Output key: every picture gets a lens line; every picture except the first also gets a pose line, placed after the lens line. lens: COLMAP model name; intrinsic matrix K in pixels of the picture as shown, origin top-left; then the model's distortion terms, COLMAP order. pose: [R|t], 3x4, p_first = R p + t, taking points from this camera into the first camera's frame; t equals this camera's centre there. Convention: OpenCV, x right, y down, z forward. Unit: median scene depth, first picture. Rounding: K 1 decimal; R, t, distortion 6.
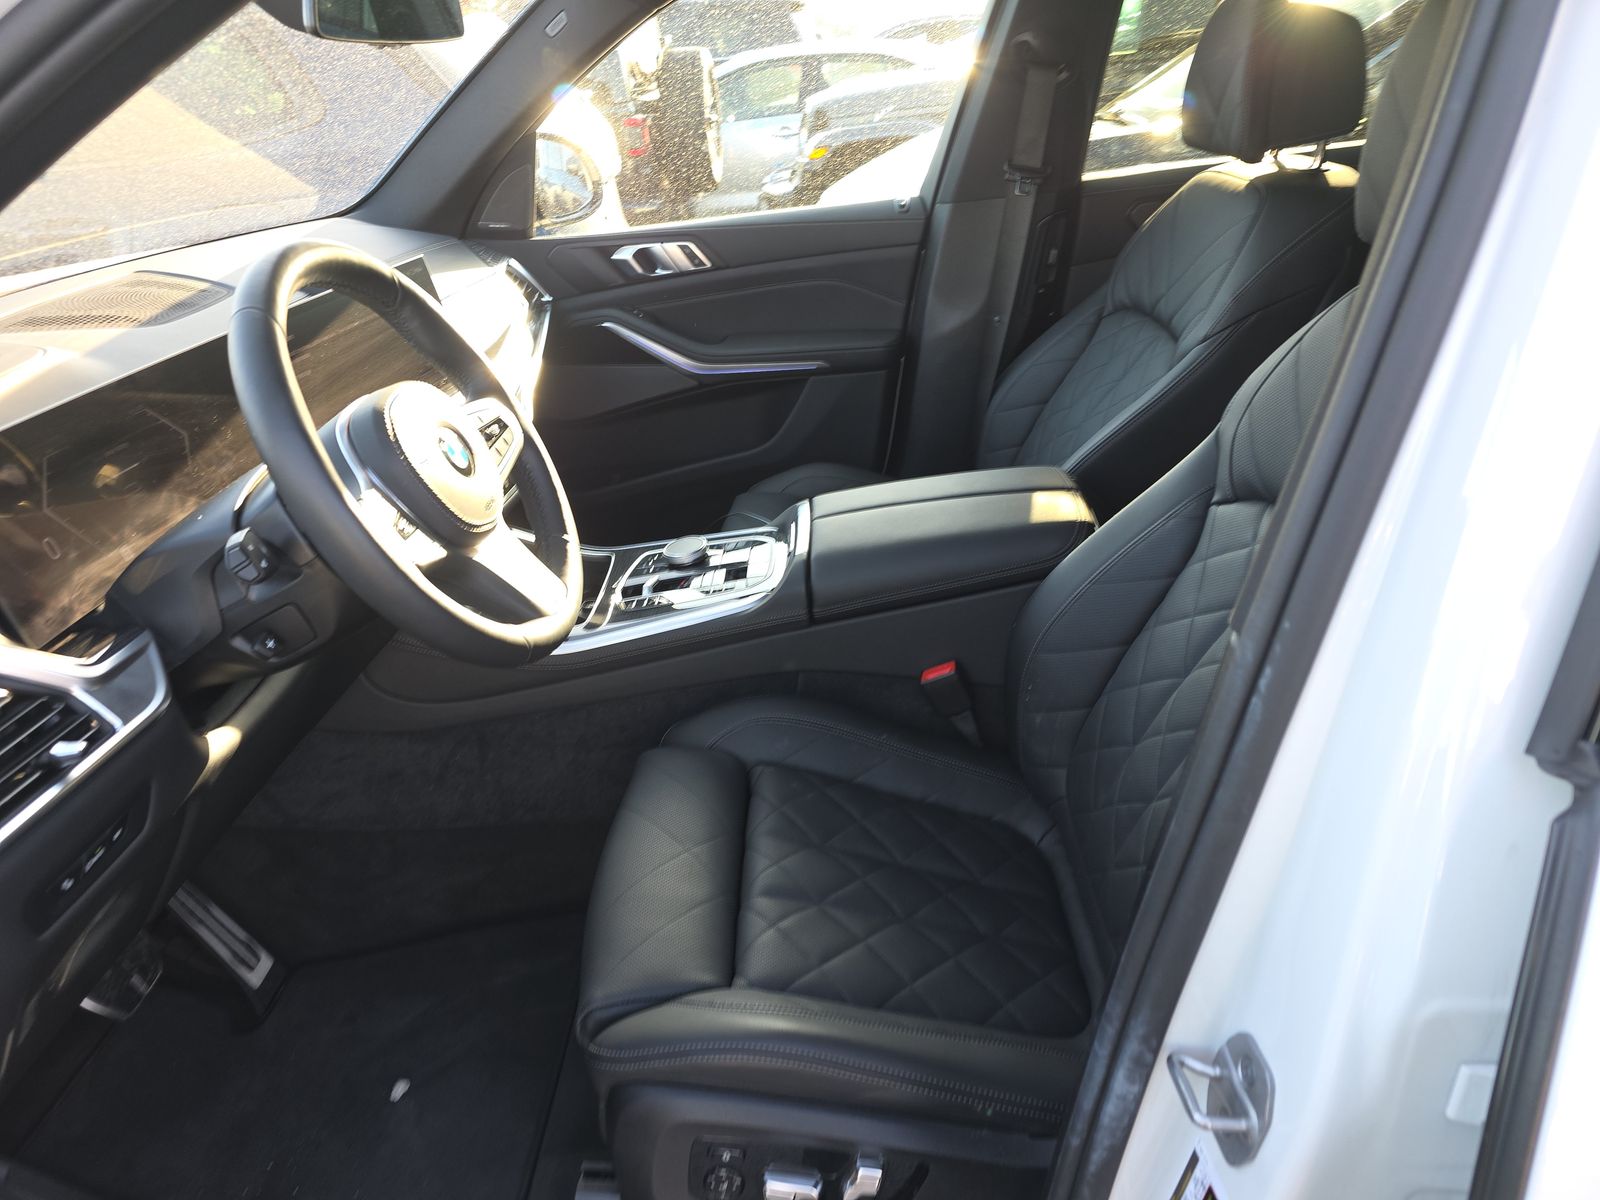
lens RADIAL K [[1063.5, 0, 804.1], [0, 1063.5, 595.6], [0, 0, 1]] dist [0.016800, -0.031570]
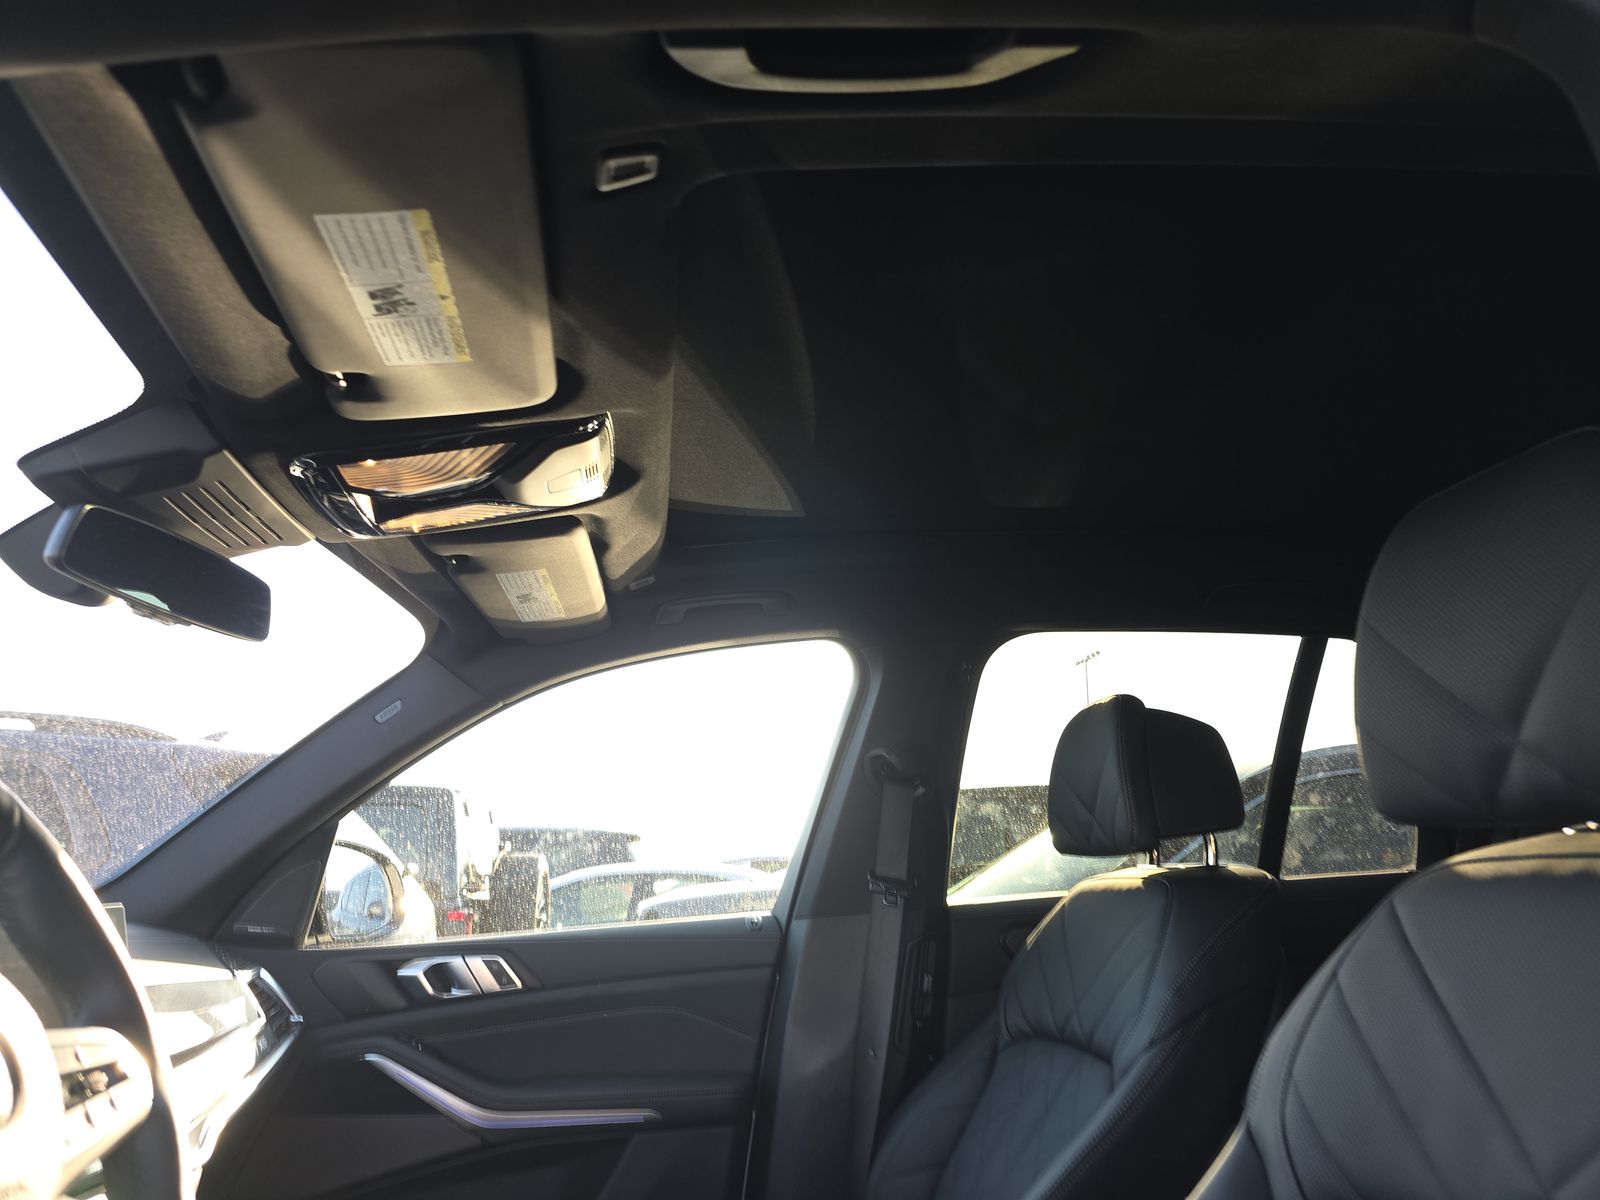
lens RADIAL K [[1067.7, 0, 796.5], [0, 1067.7, 599.3], [0, 0, 1]] dist [0.050118, -0.028365]
pose [[0.989100, 0.070539, 0.129249, -0.006513], [0.033217, 0.748265, -0.662568, 0.023366], [-0.143449, 0.659639, 0.737766, 0.163980]]
